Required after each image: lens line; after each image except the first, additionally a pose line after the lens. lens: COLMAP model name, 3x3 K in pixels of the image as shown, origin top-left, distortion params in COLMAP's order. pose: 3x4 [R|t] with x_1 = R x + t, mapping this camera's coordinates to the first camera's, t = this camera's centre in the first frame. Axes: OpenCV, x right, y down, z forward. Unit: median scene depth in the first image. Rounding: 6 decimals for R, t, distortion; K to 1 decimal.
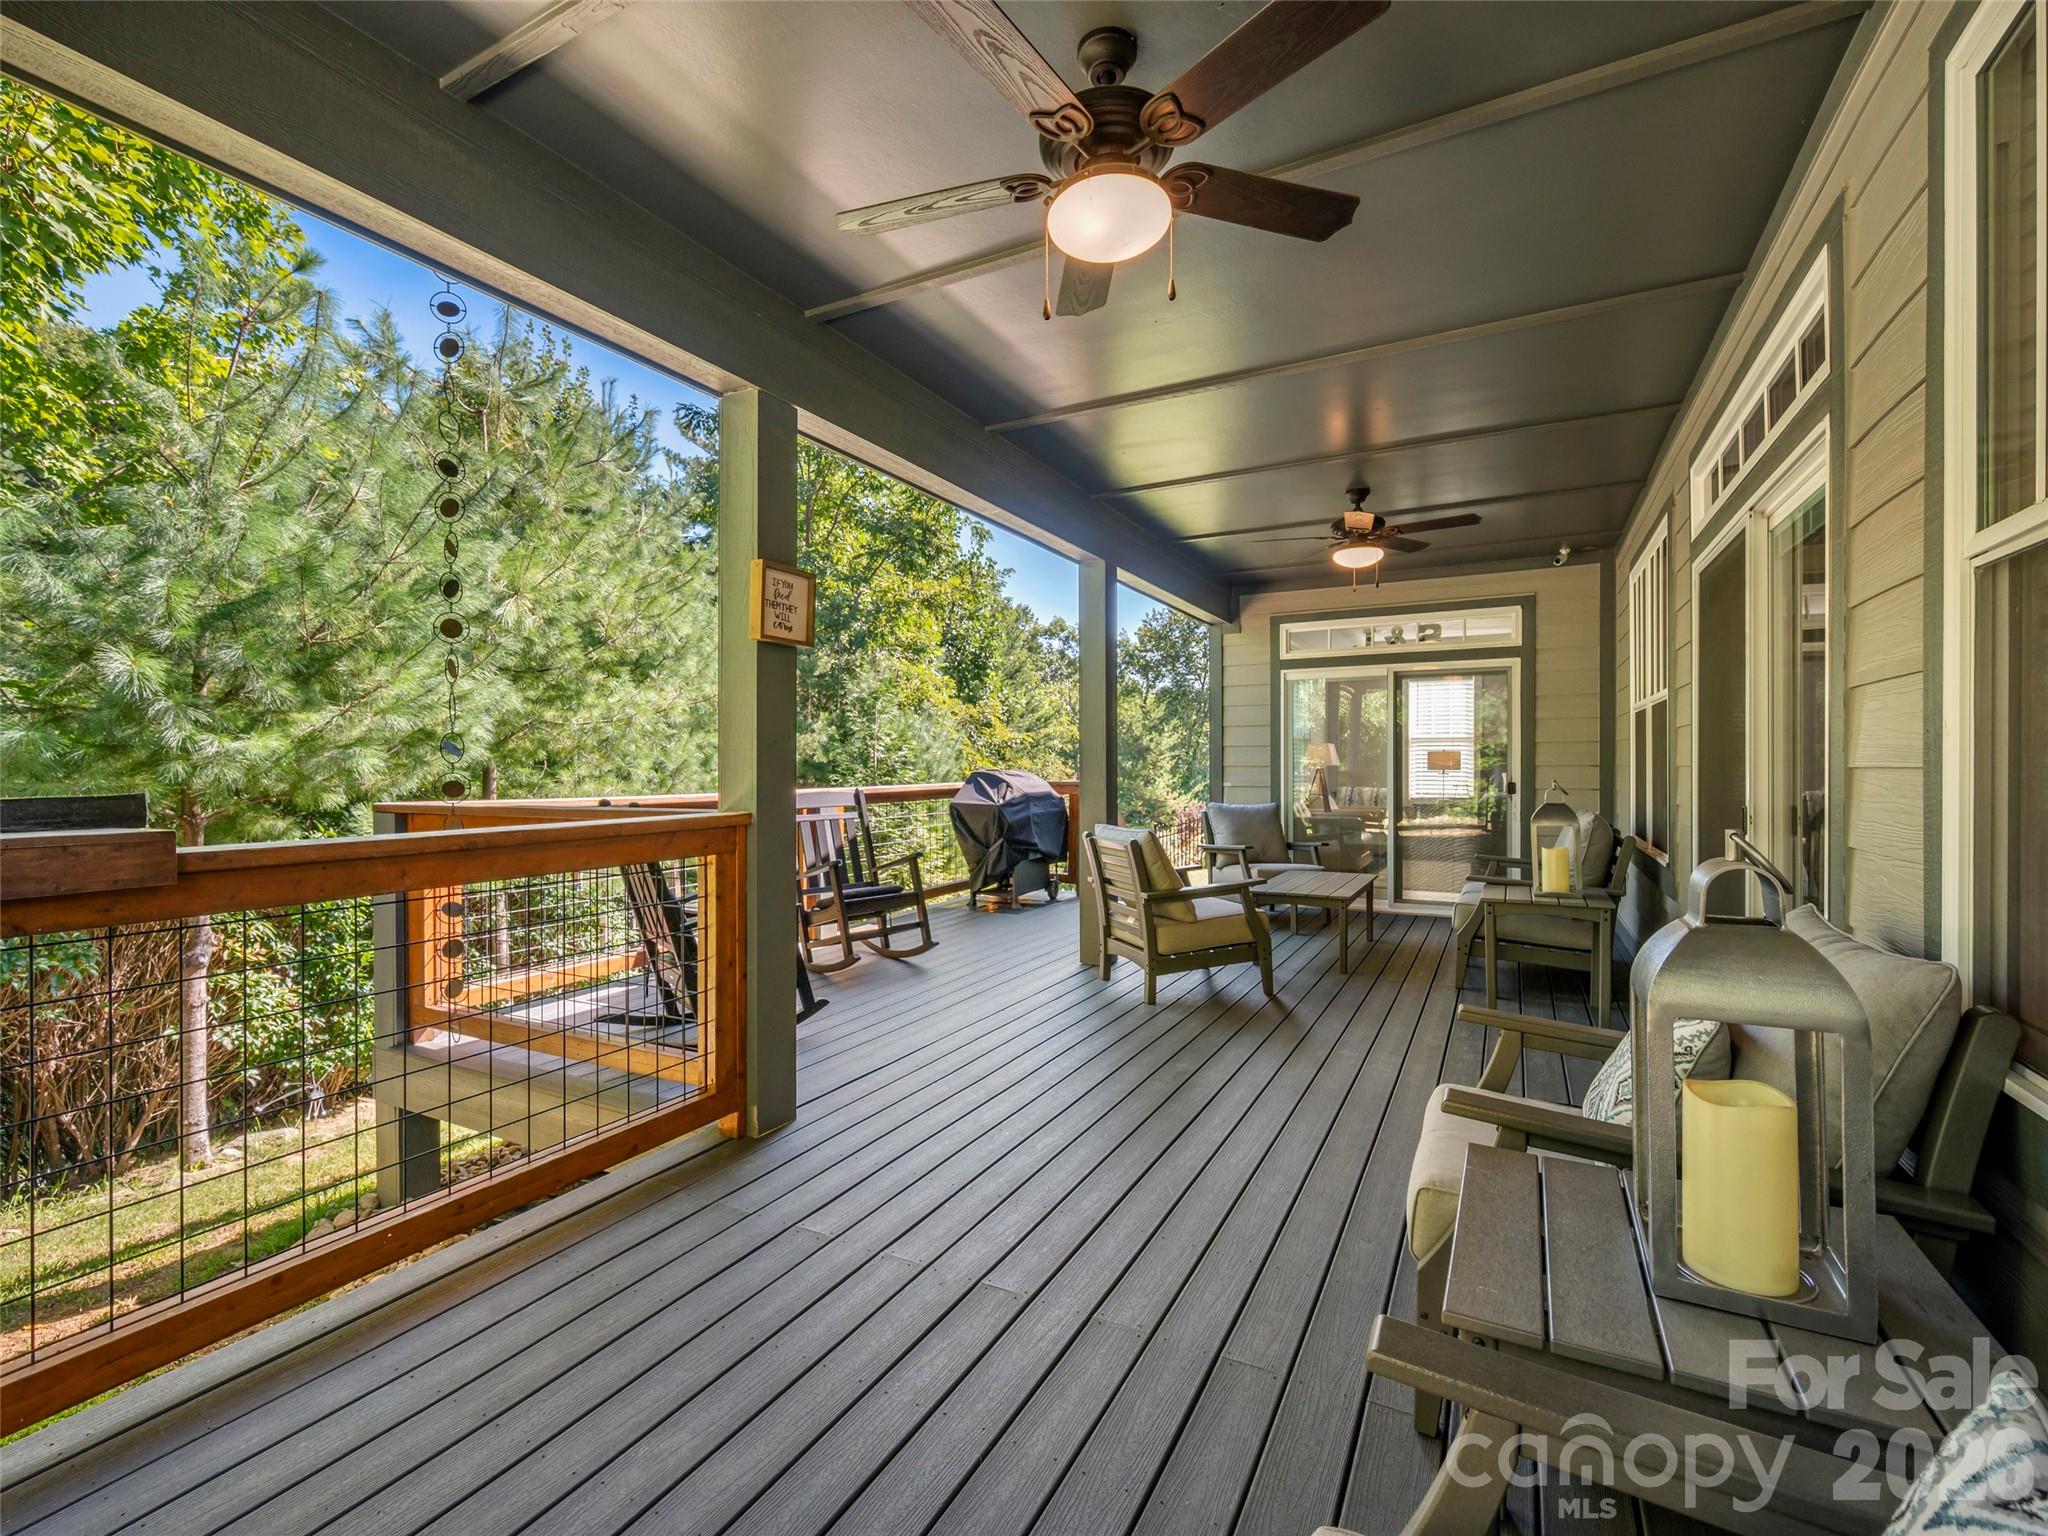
lens RADIAL K [[911.9, 0, 1023.6], [0, 911.9, 772.1], [0, 0, 1]] dist [0.000234, -0.000337]
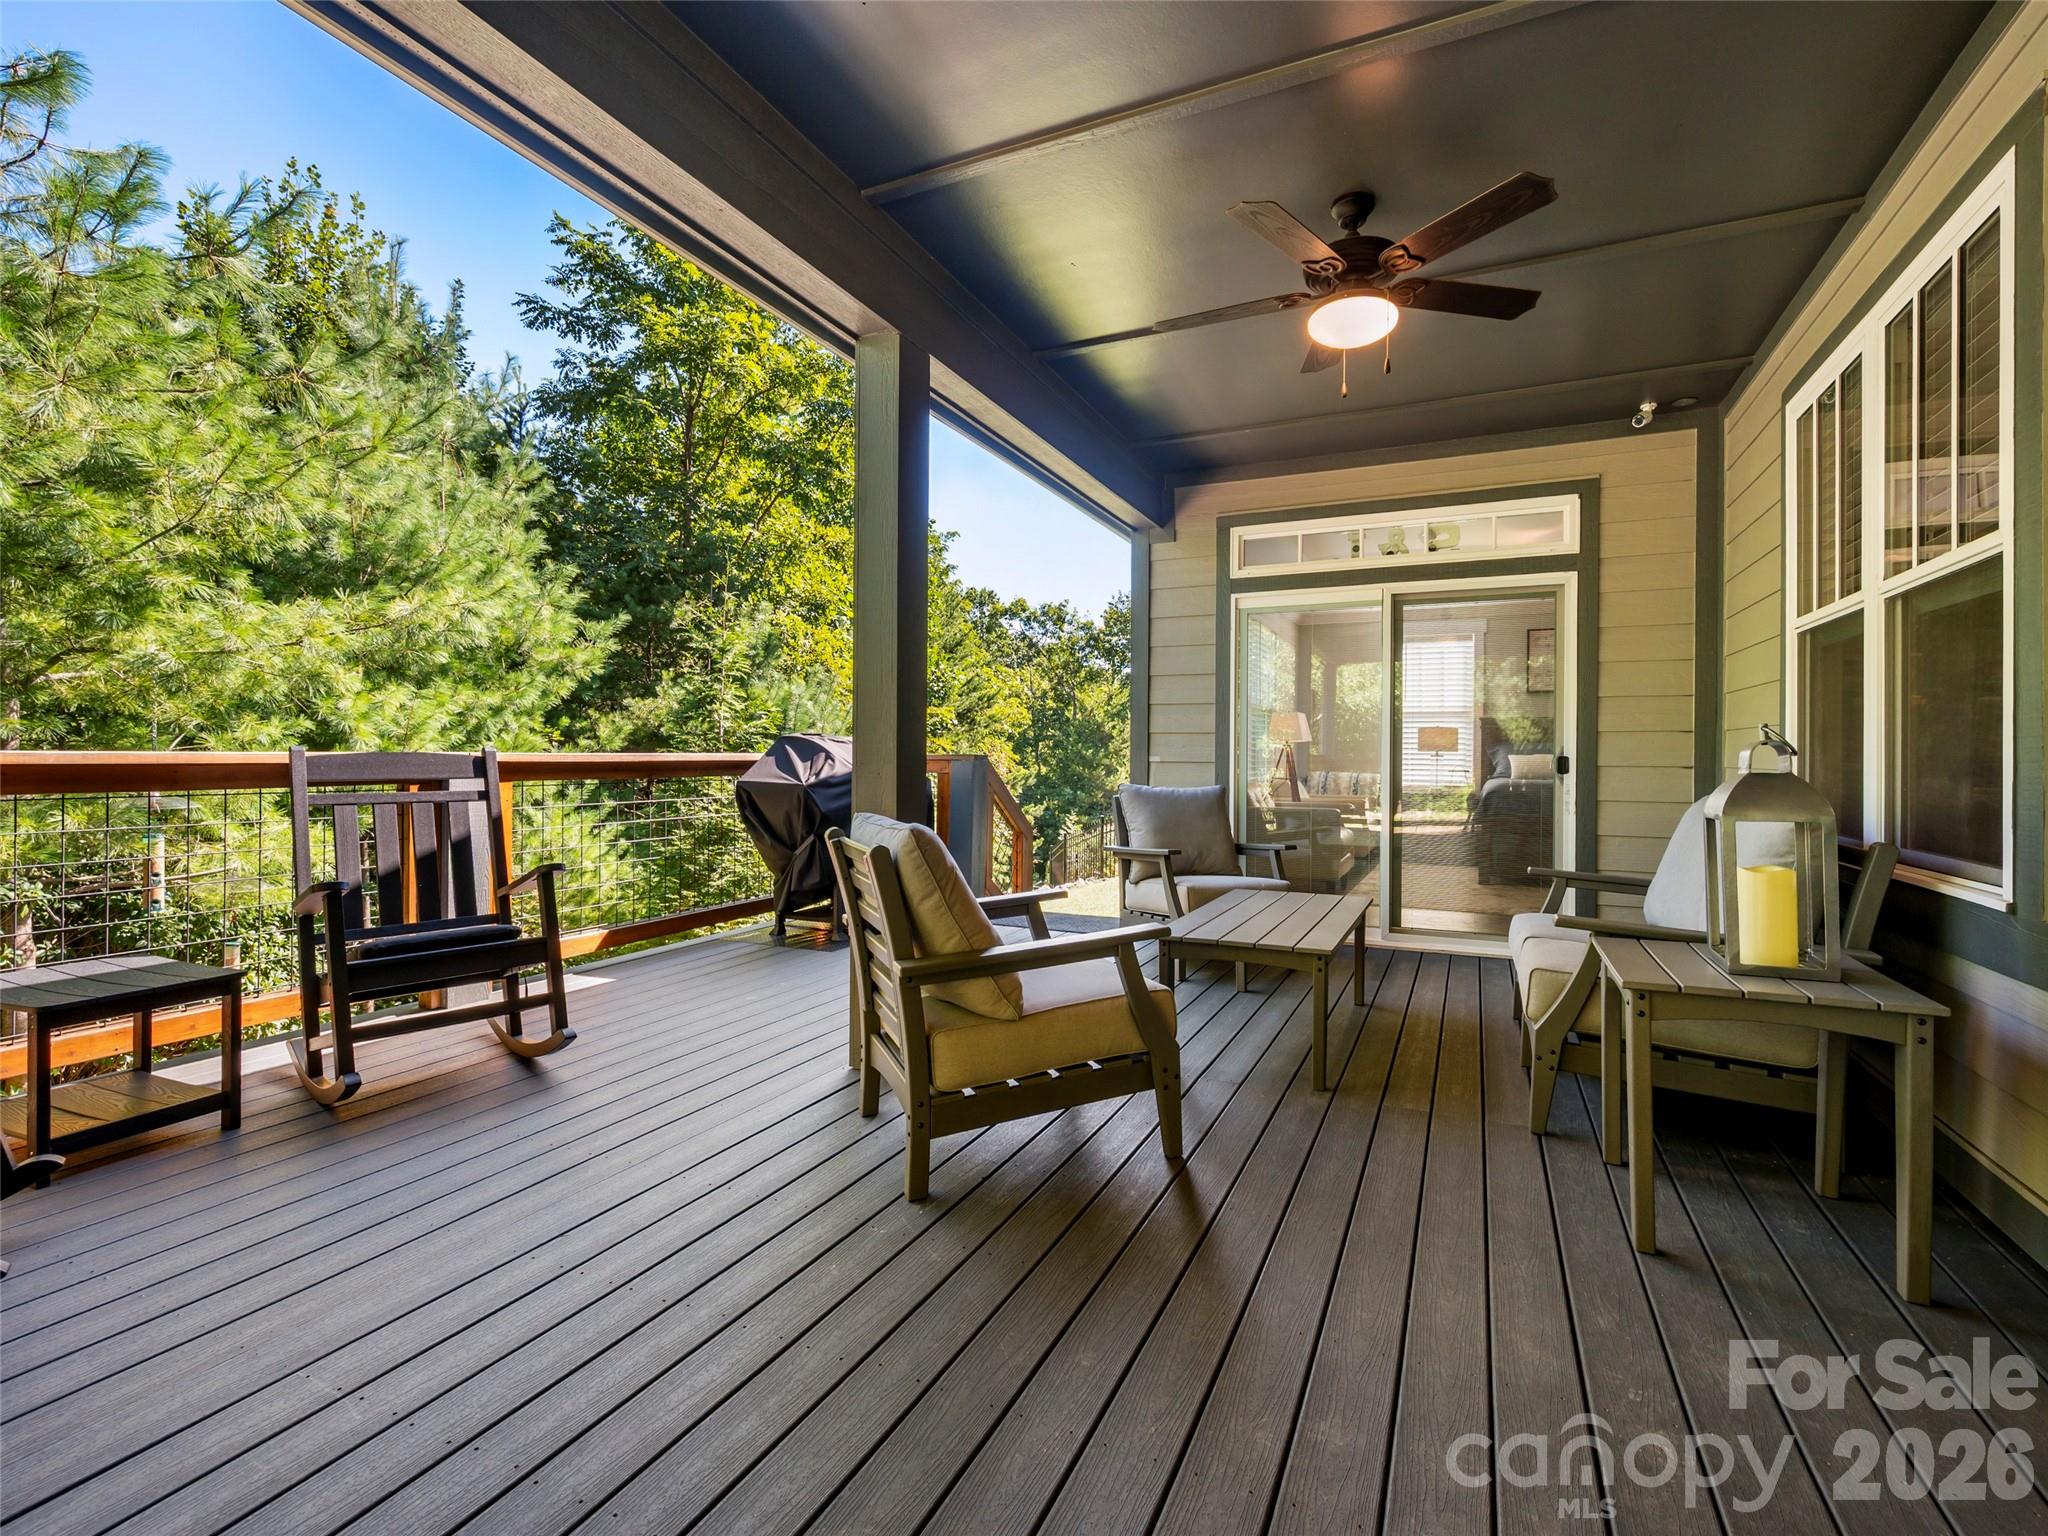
lens RADIAL K [[911.9, 0, 1071.1], [0, 911.9, 754.0], [0, 0, 1]] dist [0.000234, -0.000337]
pose [[0.996870, 0.011854, 0.078164, 0.106879], [-0.010937, 0.999866, -0.012153, 0.019069], [-0.078297, 0.011260, 0.996866, 0.316770]]
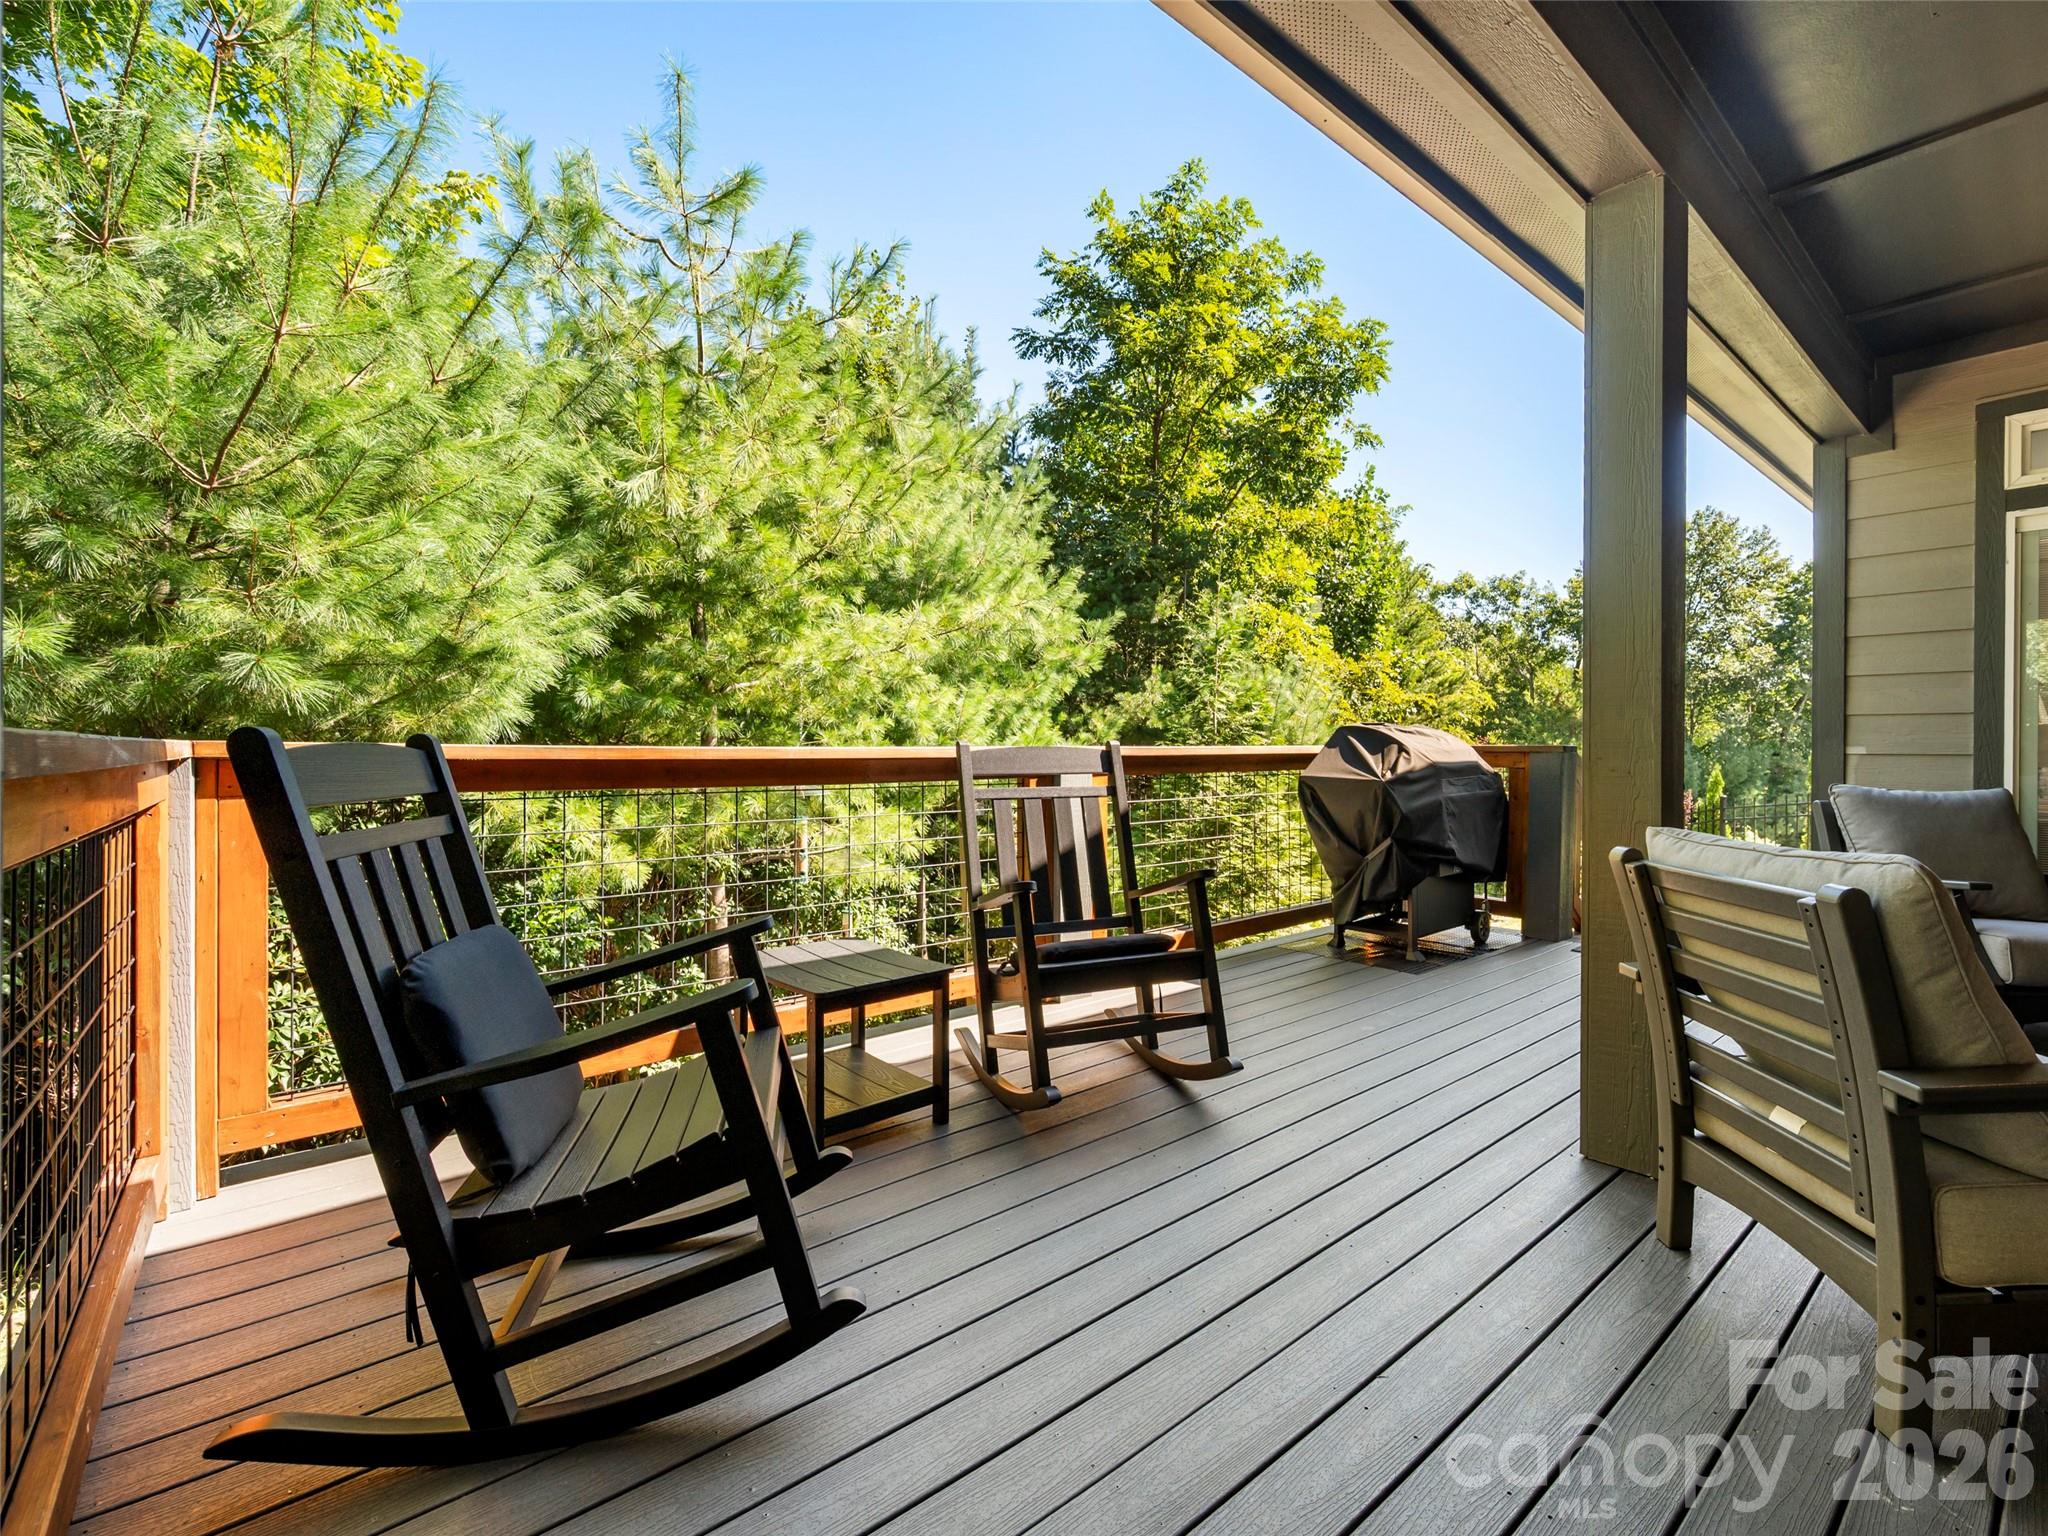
lens RADIAL K [[911.9, 0, 1079.7], [0, 911.9, 749.4], [0, 0, 1]] dist [0.000234, -0.000337]
pose [[0.937428, 0.008573, -0.348075, -0.006929], [-0.010298, 0.999942, -0.003105, 0.019085], [0.348028, 0.006495, 0.937462, 0.377213]]
